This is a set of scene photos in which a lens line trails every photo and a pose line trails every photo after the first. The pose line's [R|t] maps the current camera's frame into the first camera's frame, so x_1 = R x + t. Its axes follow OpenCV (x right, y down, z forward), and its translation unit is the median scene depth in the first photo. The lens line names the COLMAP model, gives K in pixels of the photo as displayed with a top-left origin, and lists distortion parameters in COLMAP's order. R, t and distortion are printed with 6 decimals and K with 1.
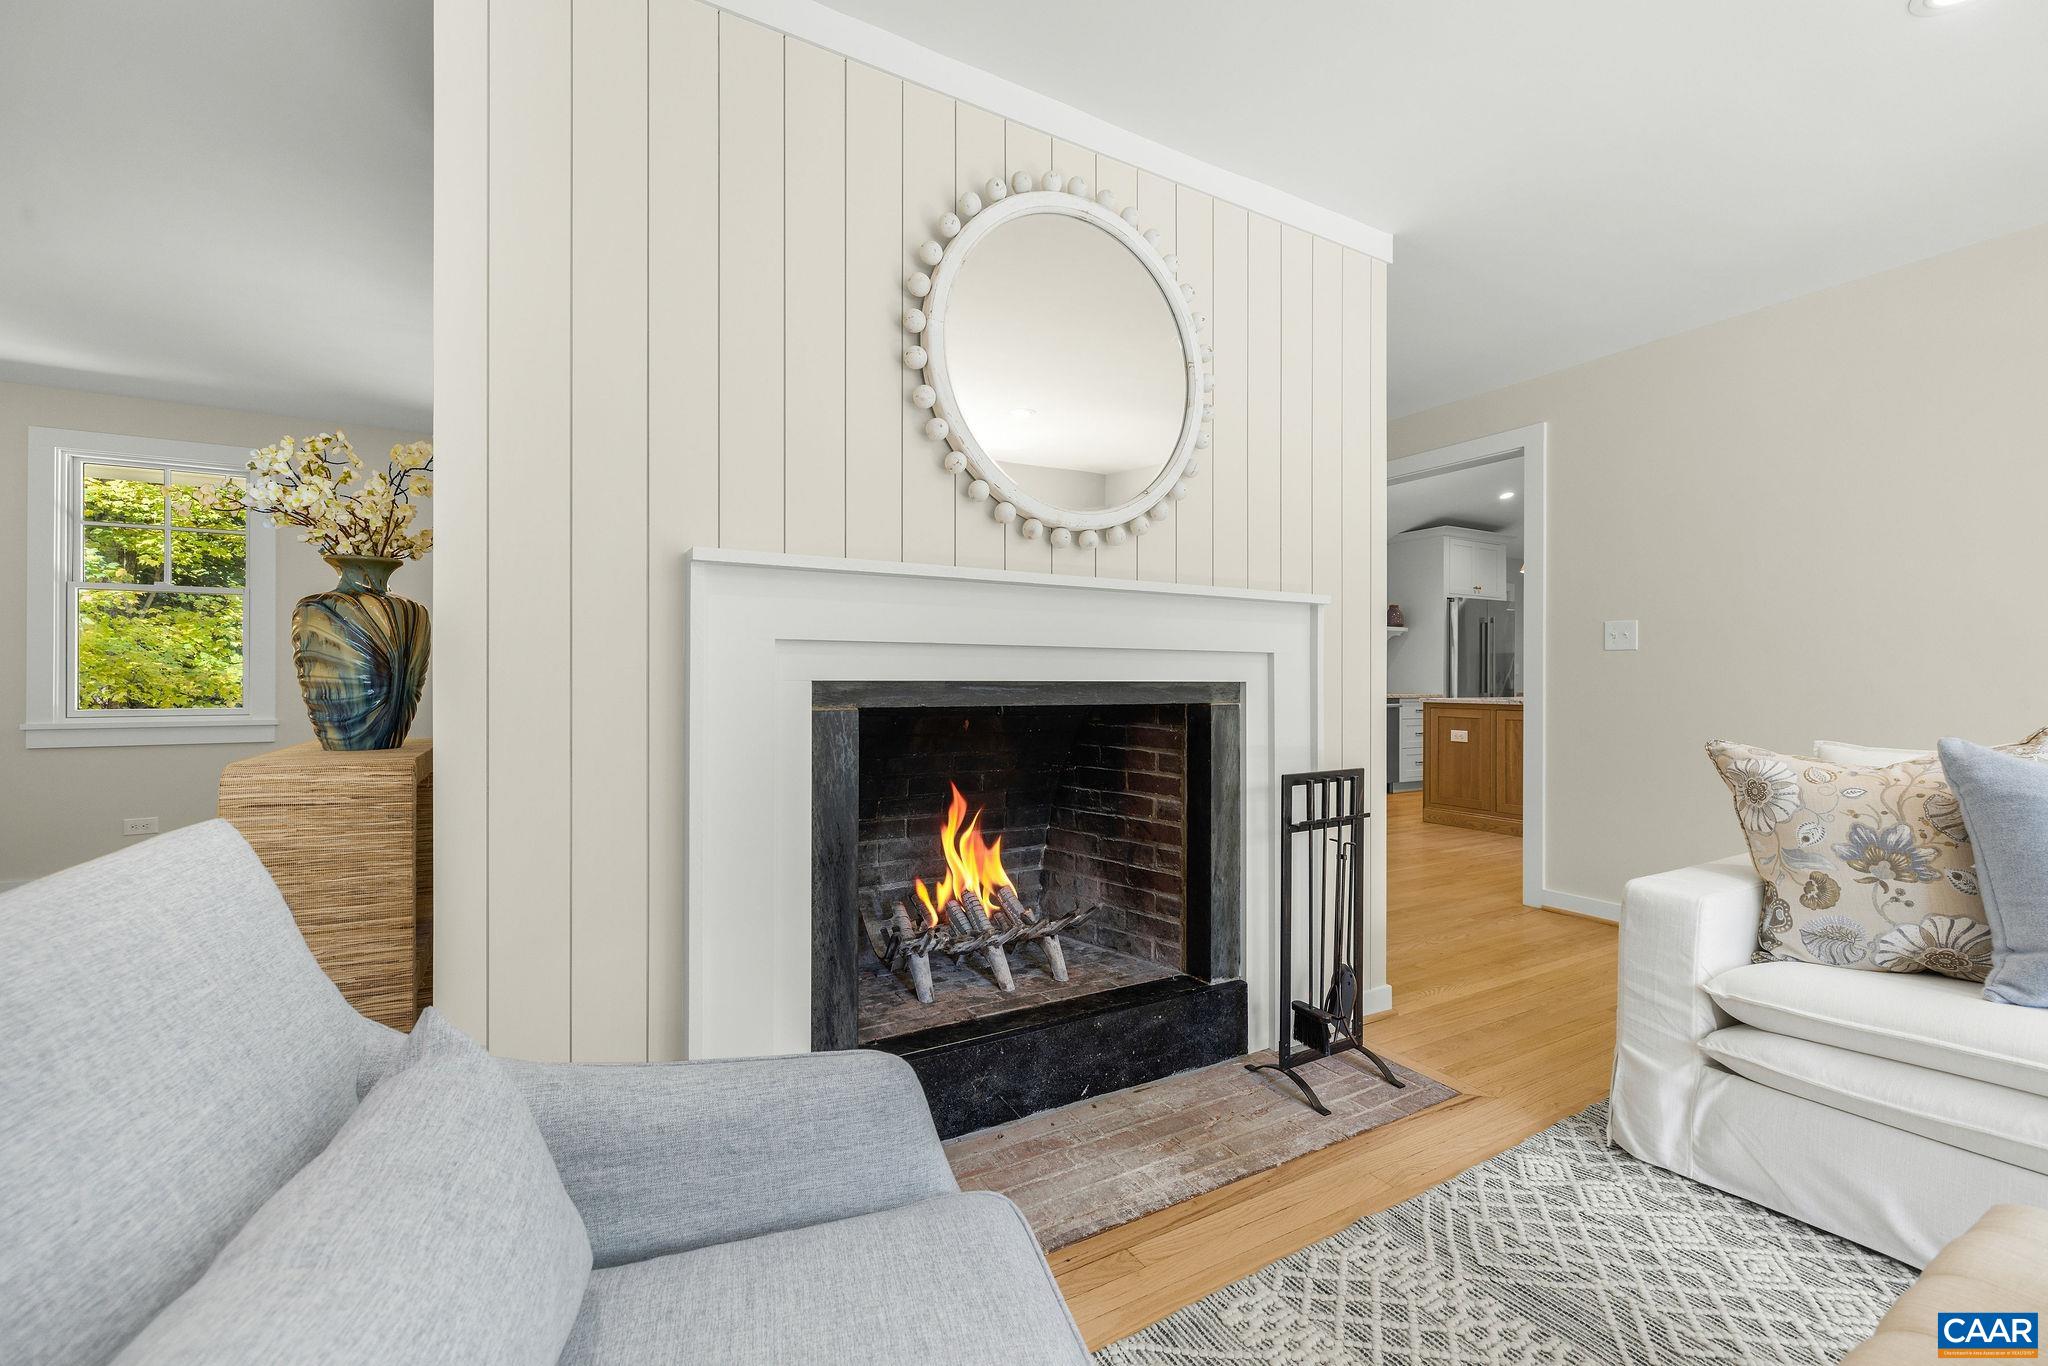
lens RADIAL K [[865.4, 0, 1014.3], [0, 865.4, 677.6], [0, 0, 1]] dist [-0.000789, 0.000284]
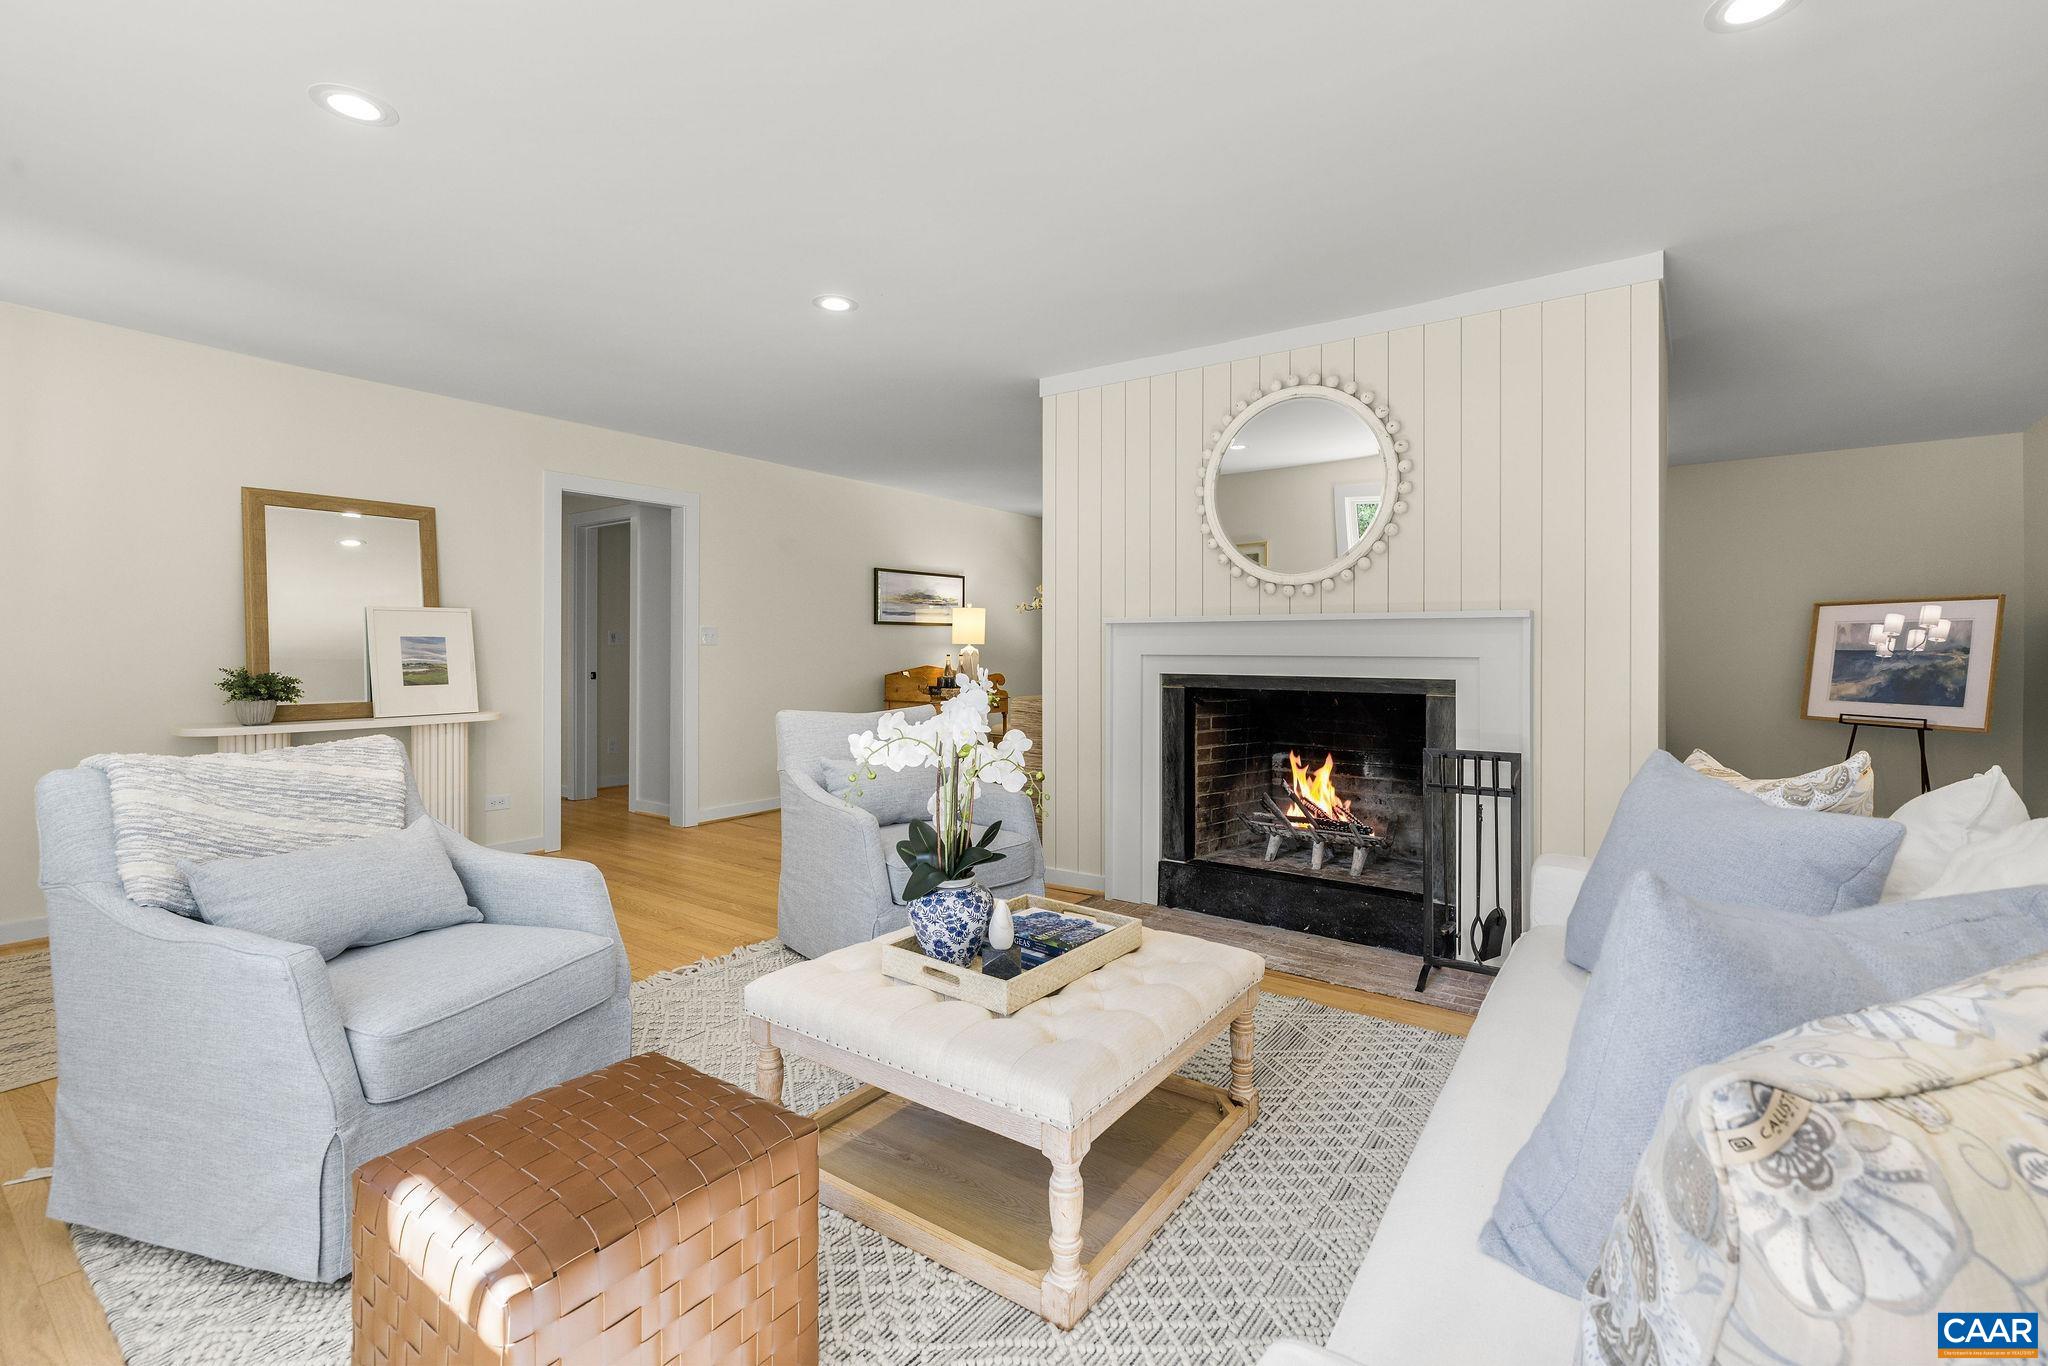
lens RADIAL K [[865.4, 0, 1041.8], [0, 865.4, 653.4], [0, 0, 1]] dist [-0.000789, 0.000284]
pose [[0.419084, 0.000400, -0.907948, 1.272071], [-0.002641, 0.999996, -0.000779, -0.034460], [0.907944, 0.002725, 0.419083, -0.127868]]
